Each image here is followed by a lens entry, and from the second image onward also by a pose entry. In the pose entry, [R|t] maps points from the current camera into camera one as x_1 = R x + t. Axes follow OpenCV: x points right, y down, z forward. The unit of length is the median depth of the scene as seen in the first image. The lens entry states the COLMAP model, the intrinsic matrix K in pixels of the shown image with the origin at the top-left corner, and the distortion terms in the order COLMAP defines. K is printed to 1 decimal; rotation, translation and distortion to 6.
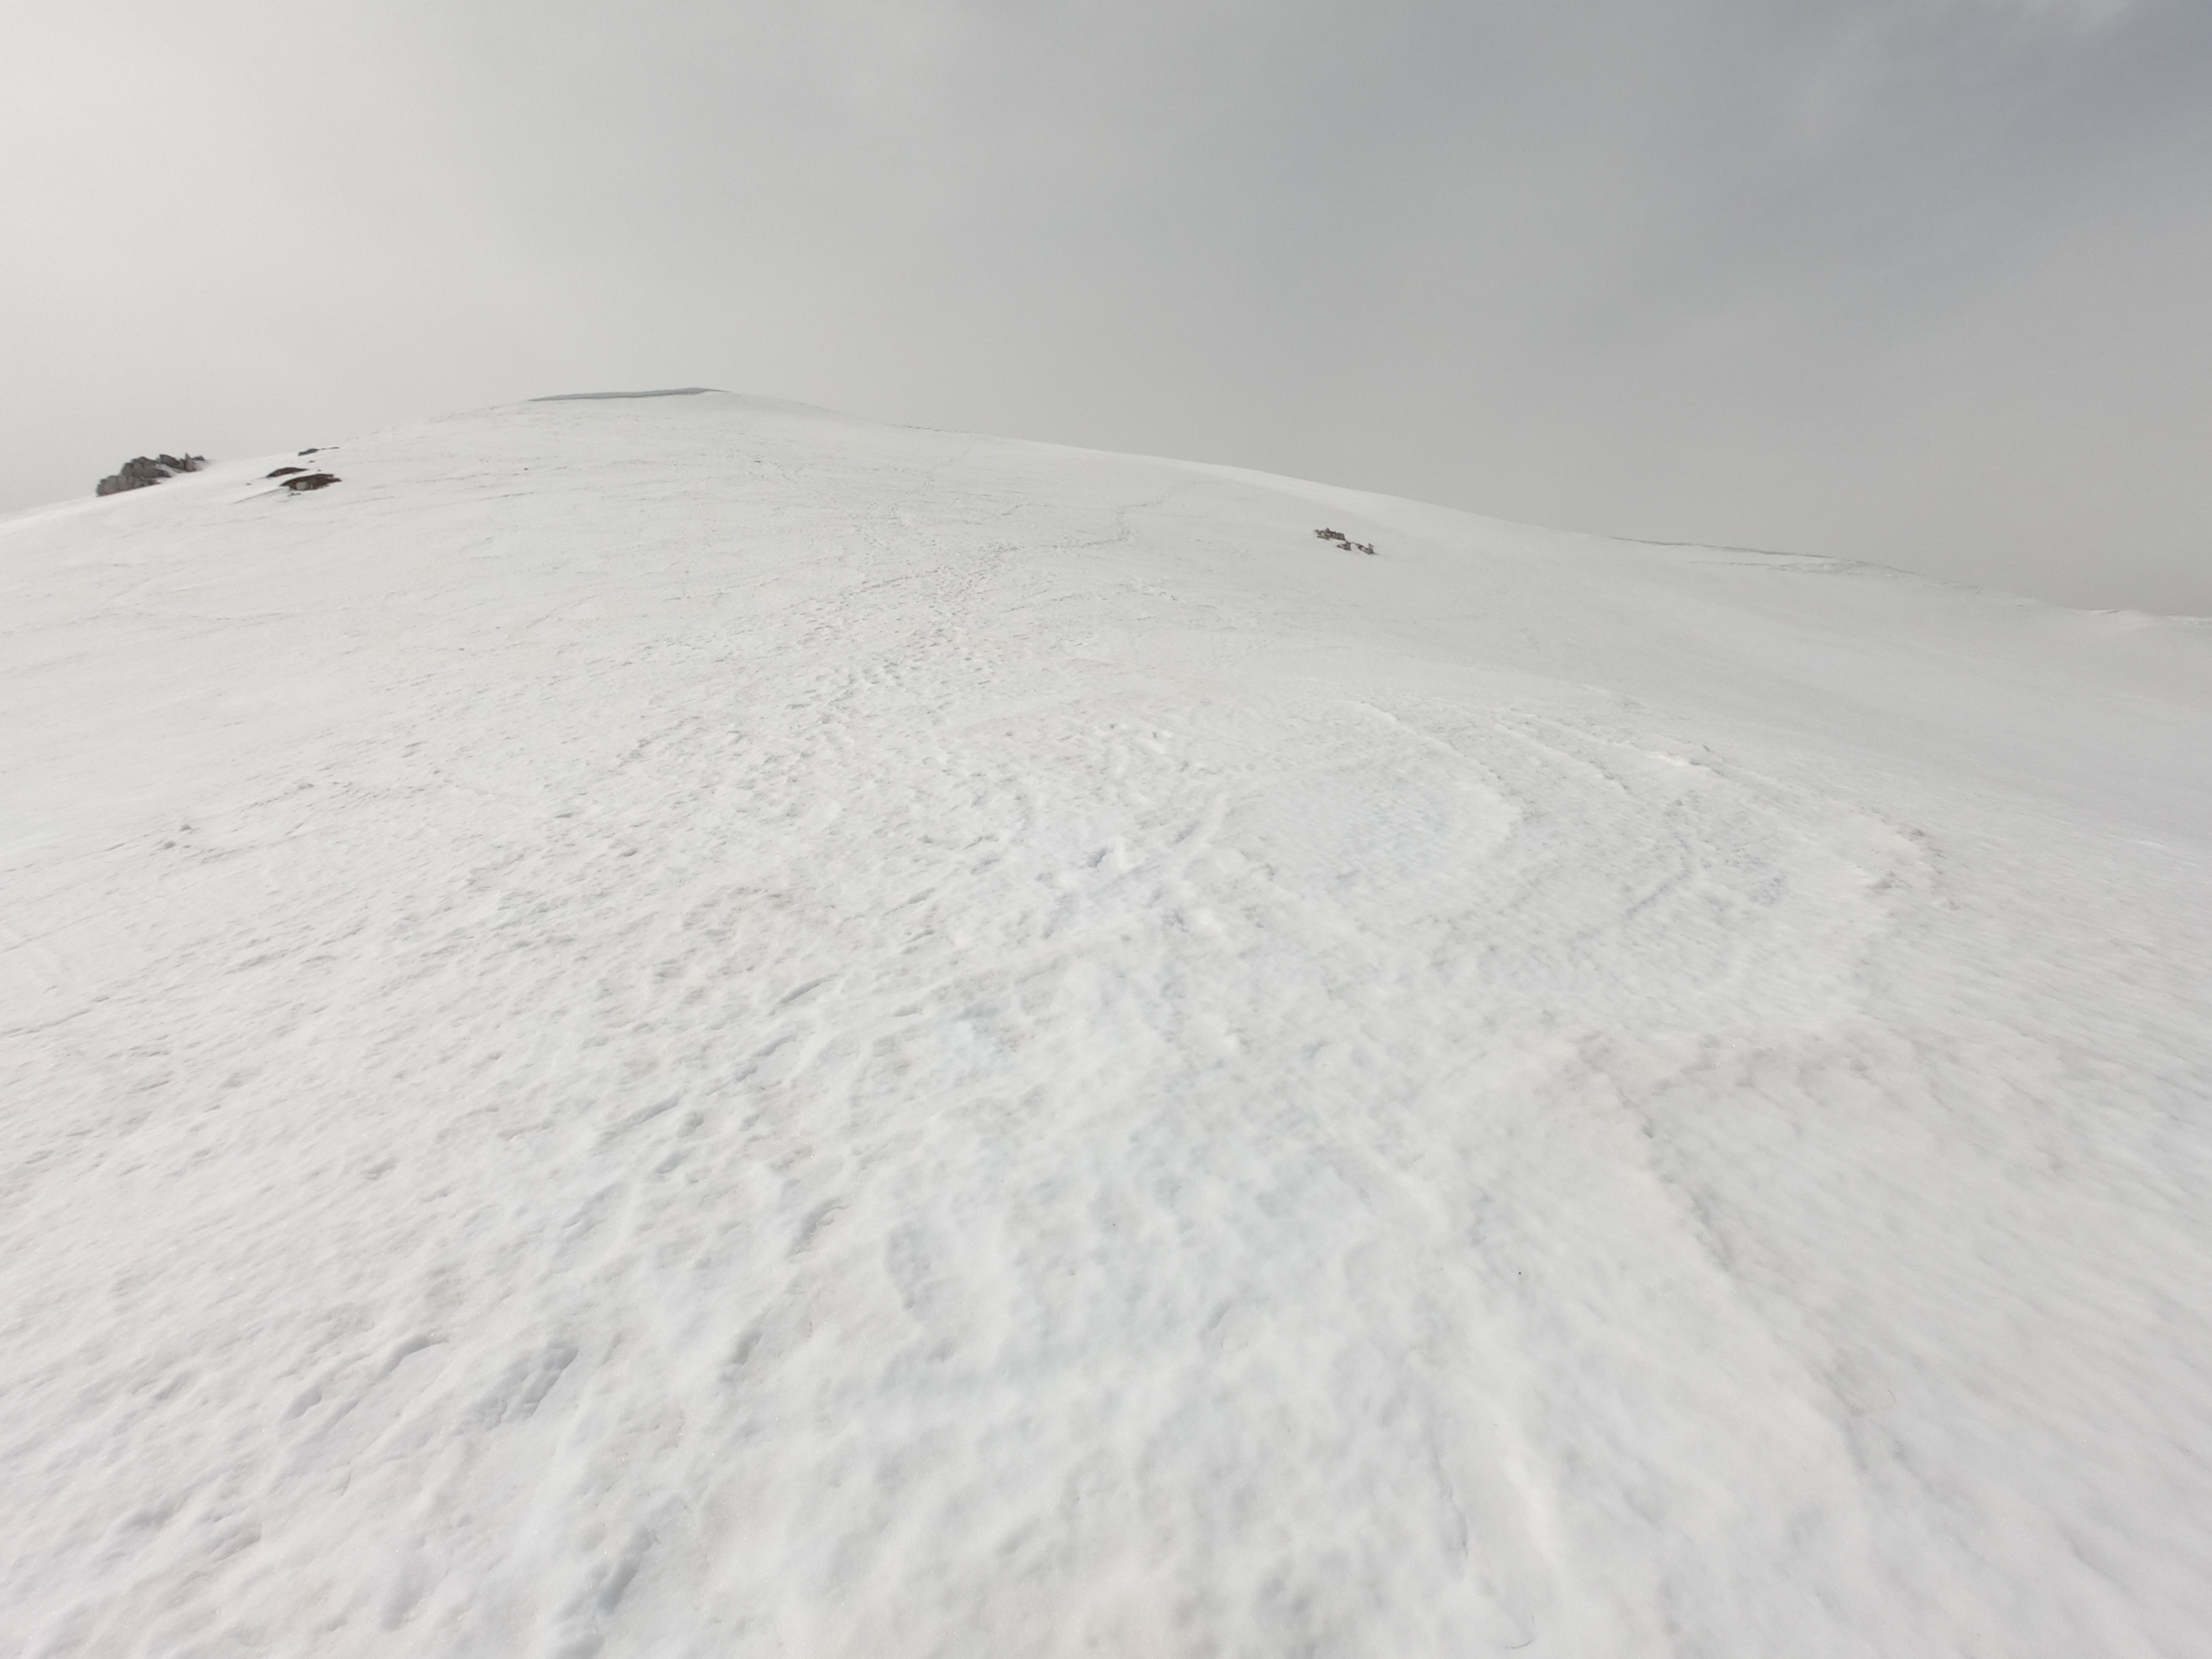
lens RADIAL K [[1148.1, 0, 1103.4], [0, 1148.1, 769.9], [0, 0, 1]] dist [-0.000032, 0.000948]
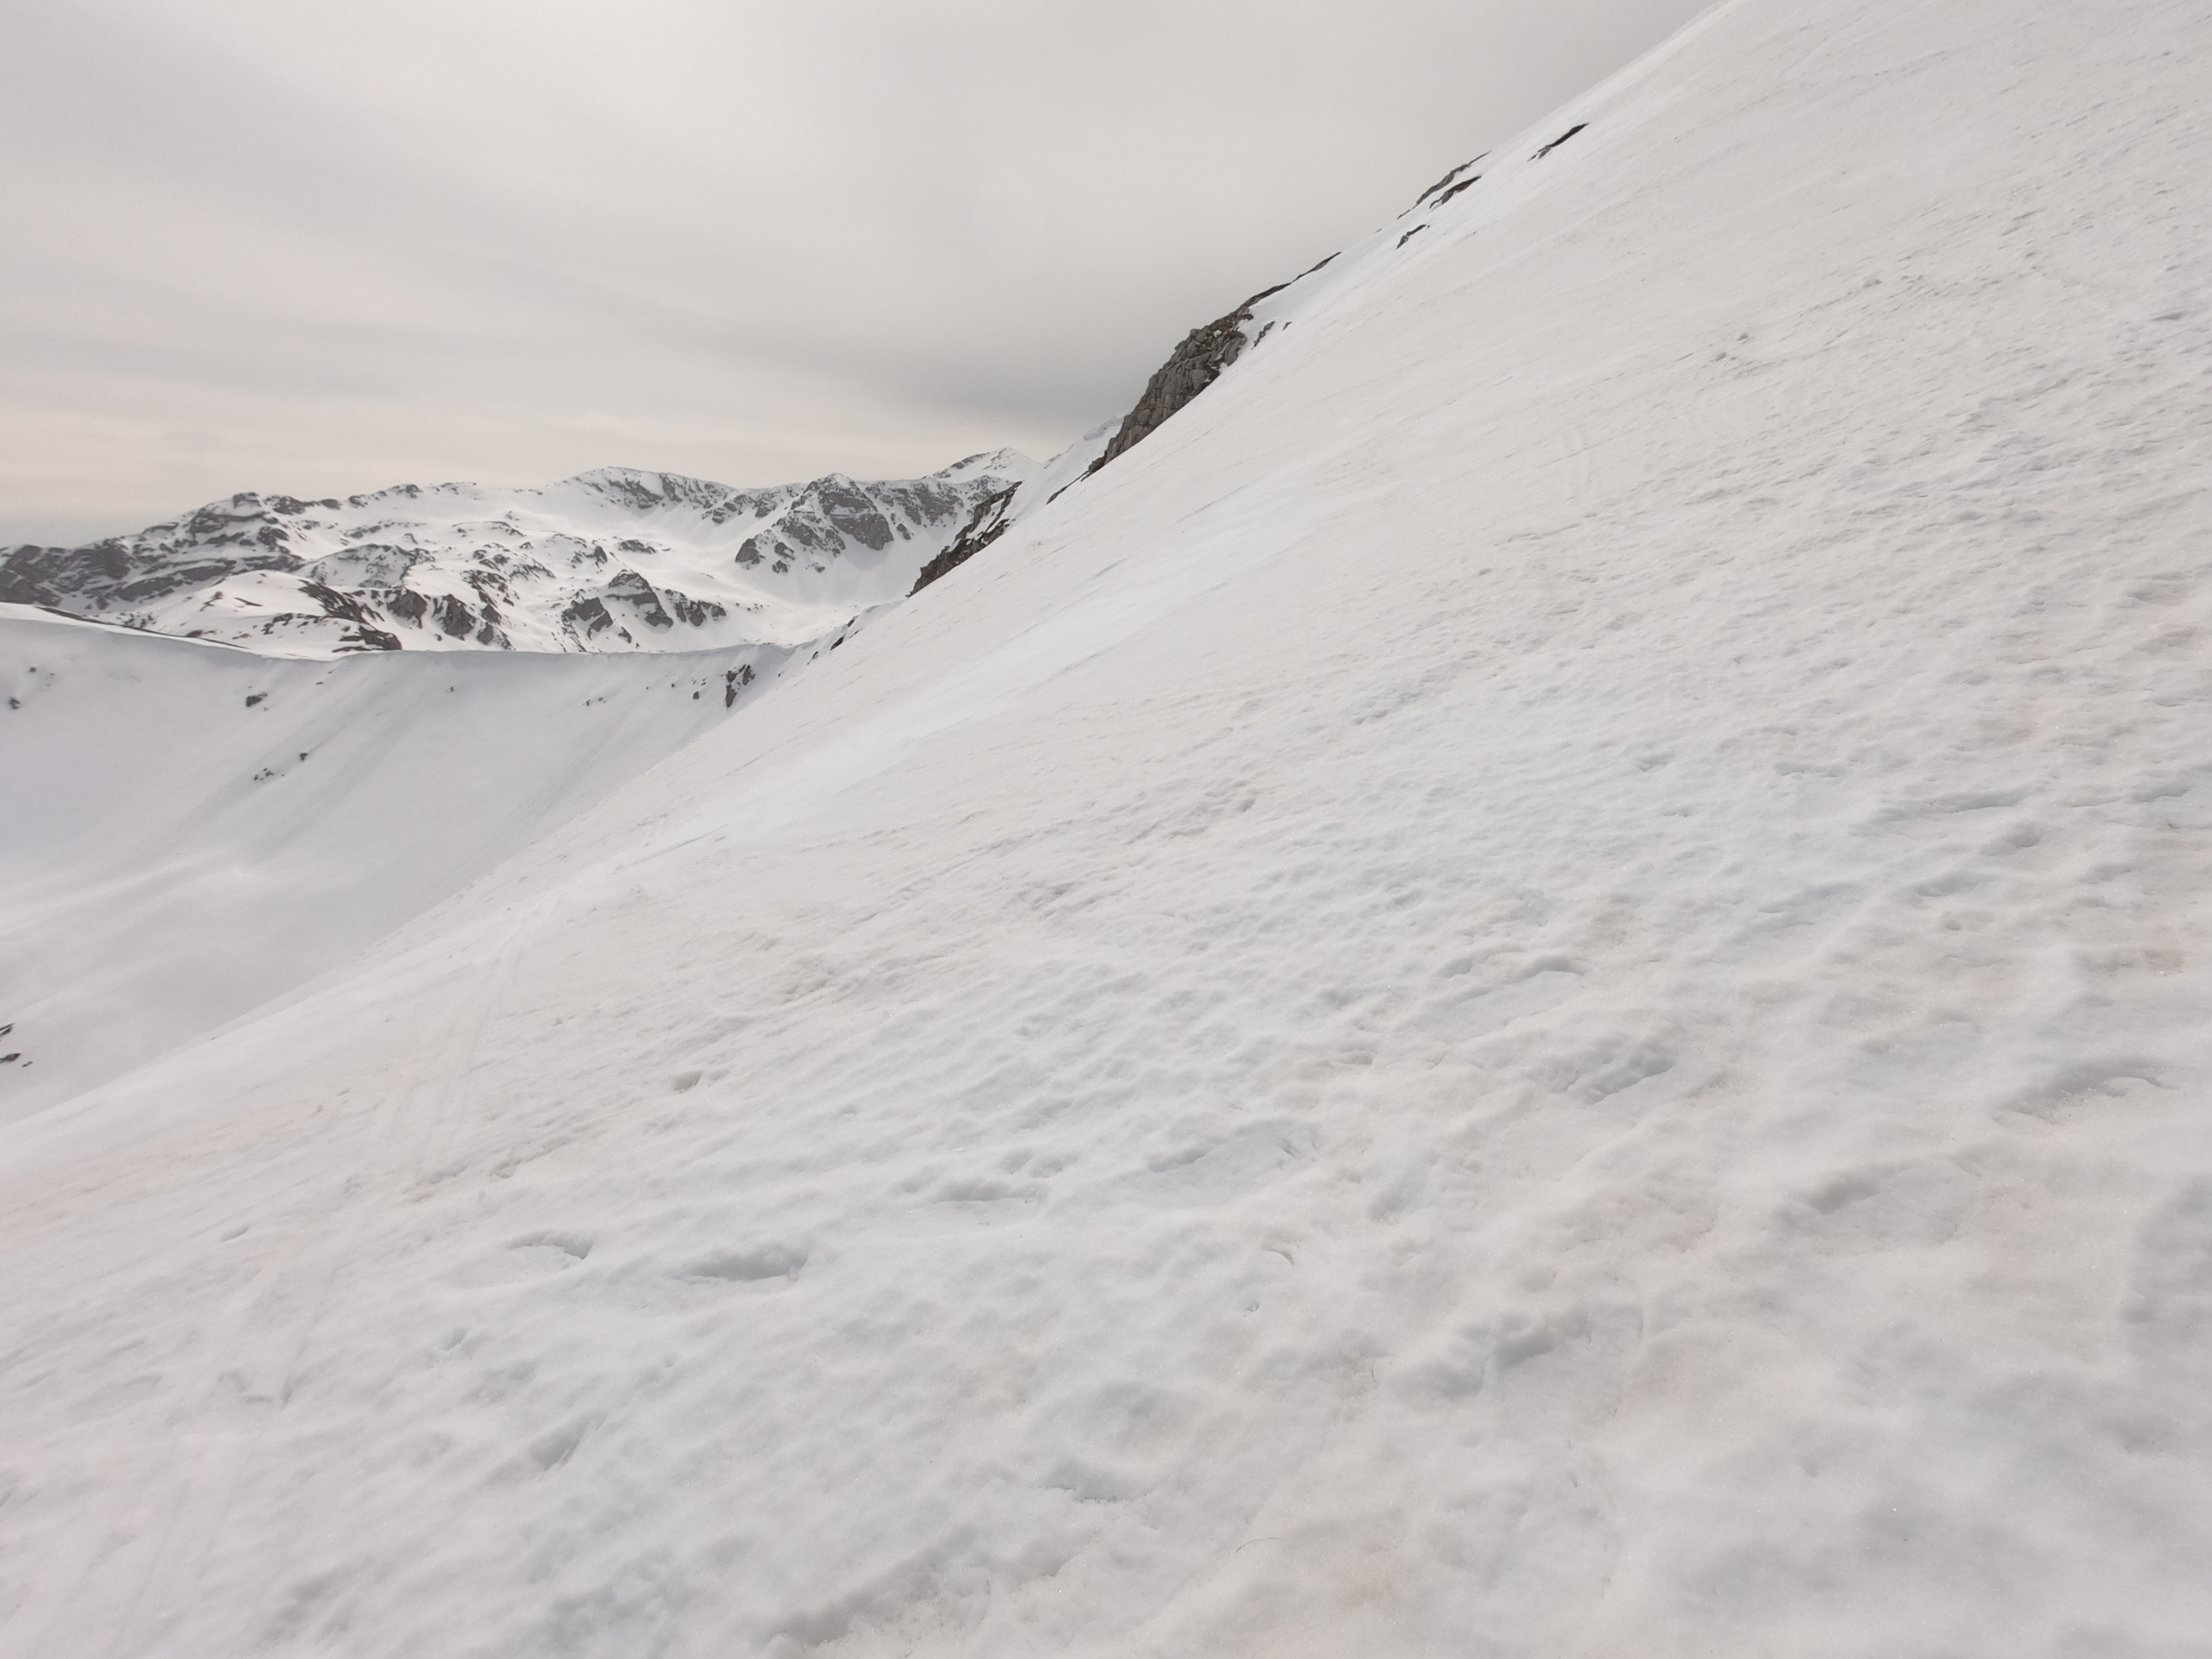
lens RADIAL K [[1115.2, 0, 1106.0], [0, 1115.2, 829.5], [0, 0, 1]] dist [0.002443, -0.000856]
pose [[0.342896, 0.371876, -0.862630, 0.041542], [0.071536, 0.905300, 0.418706, -0.025847], [0.936645, -0.205282, 0.283822, 0.357720]]
